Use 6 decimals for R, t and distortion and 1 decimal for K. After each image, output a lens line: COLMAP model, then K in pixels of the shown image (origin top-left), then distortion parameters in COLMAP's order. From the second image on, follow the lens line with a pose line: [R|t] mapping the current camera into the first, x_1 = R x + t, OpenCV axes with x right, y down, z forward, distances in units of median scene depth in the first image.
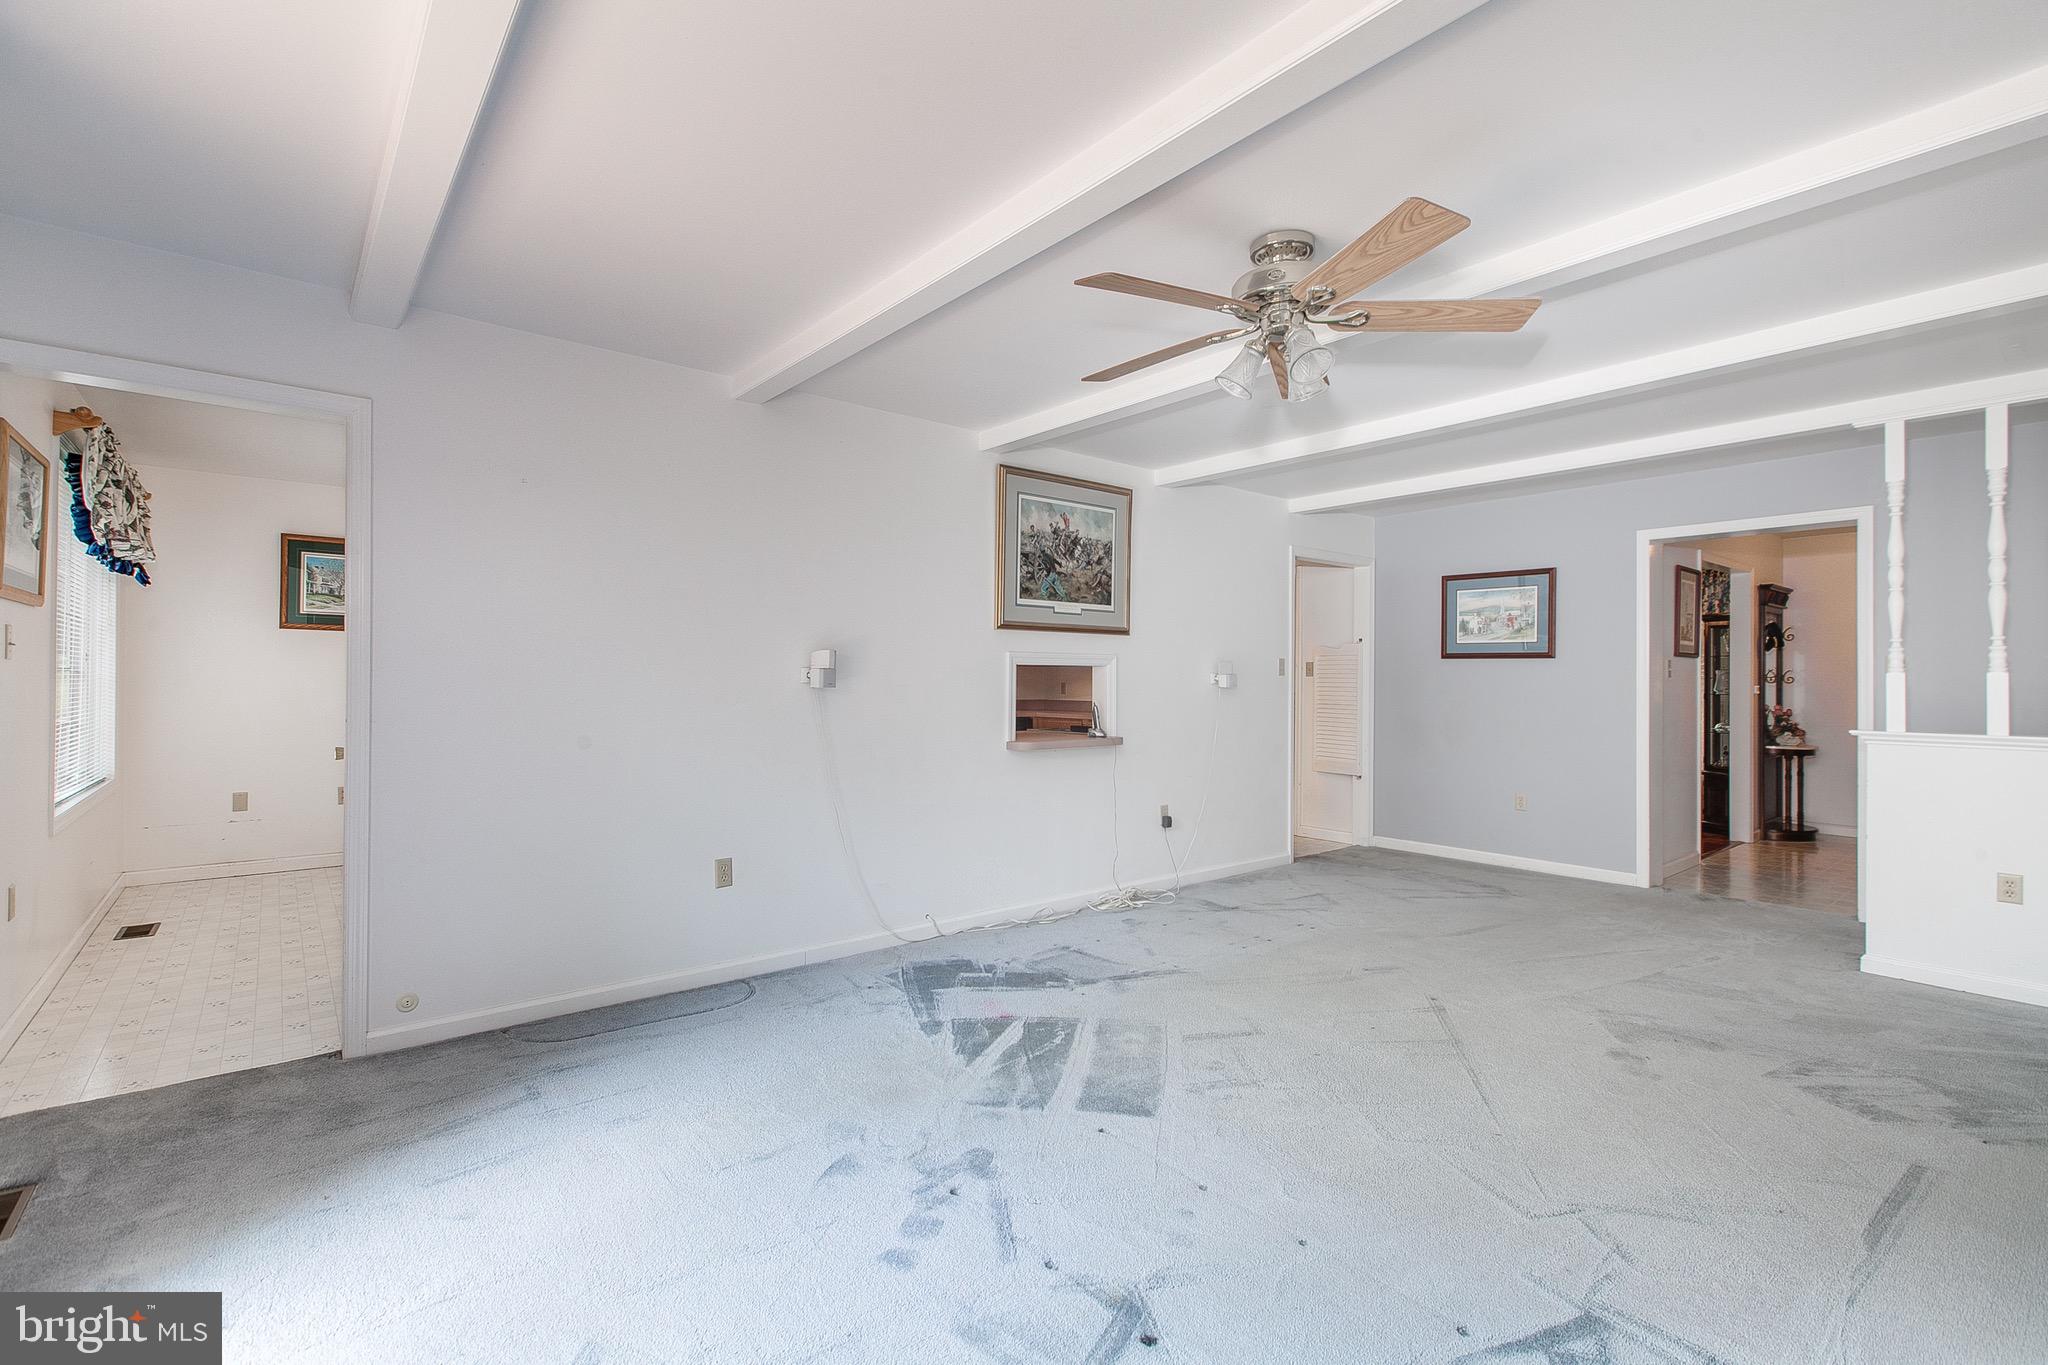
lens RADIAL K [[910.6, 0, 1003.9], [0, 910.6, 683.6], [0, 0, 1]] dist [0.006549, -0.004247]
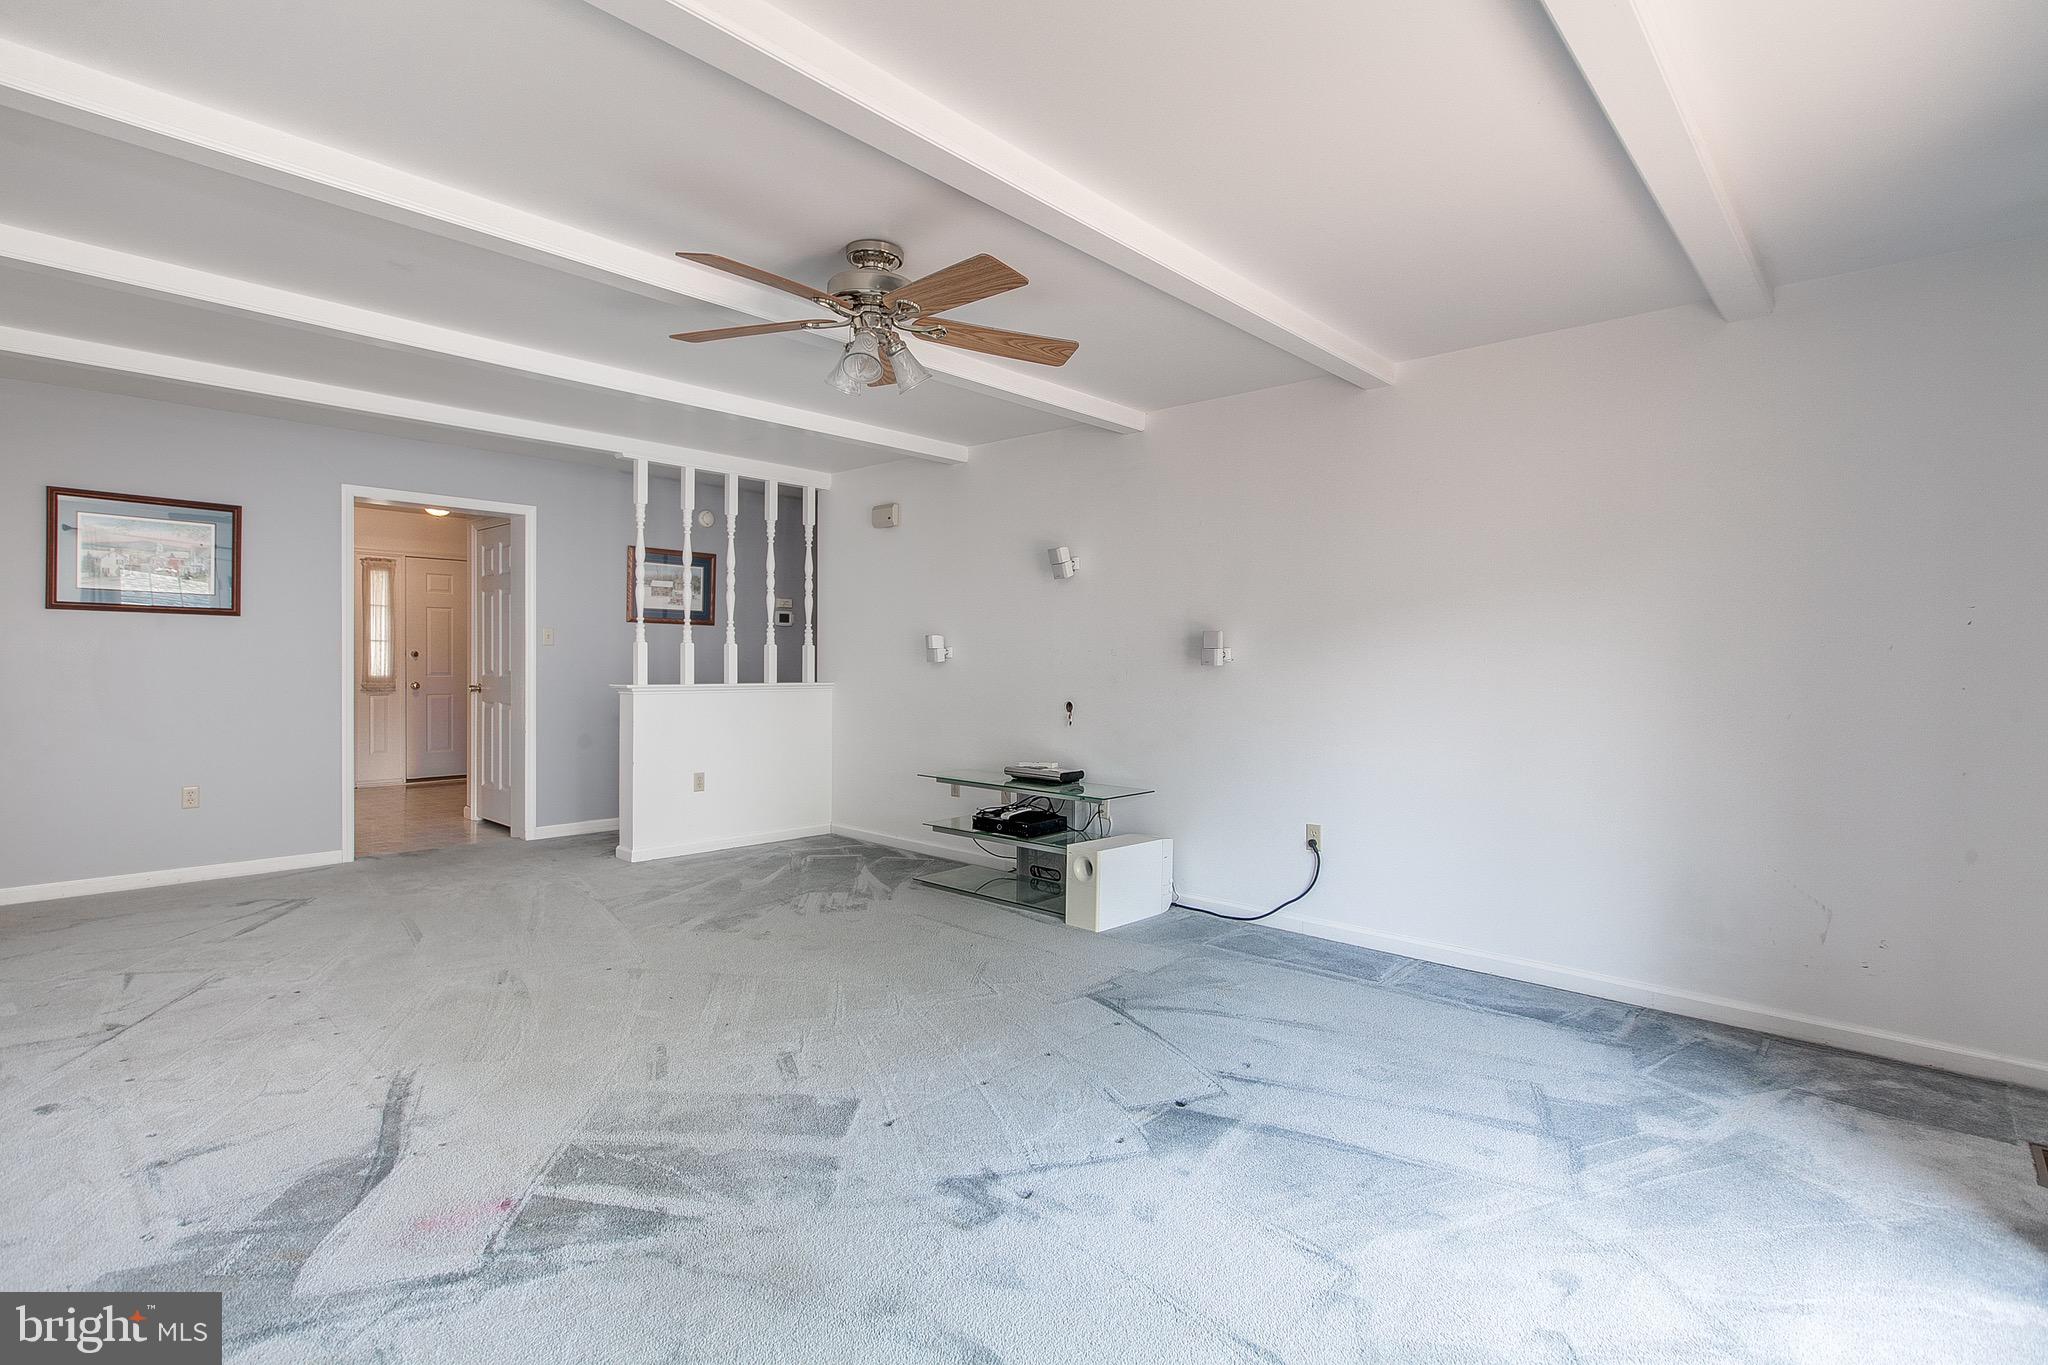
lens RADIAL K [[1019.9, 0, 1006.0], [0, 1019.9, 667.7], [0, 0, 1]] dist [-0.003493, -0.002784]
pose [[-0.168181, -0.018463, 0.985583, -0.547446], [-0.009106, 0.999811, 0.017176, -0.004196], [-0.985714, -0.006086, -0.168317, 0.607658]]
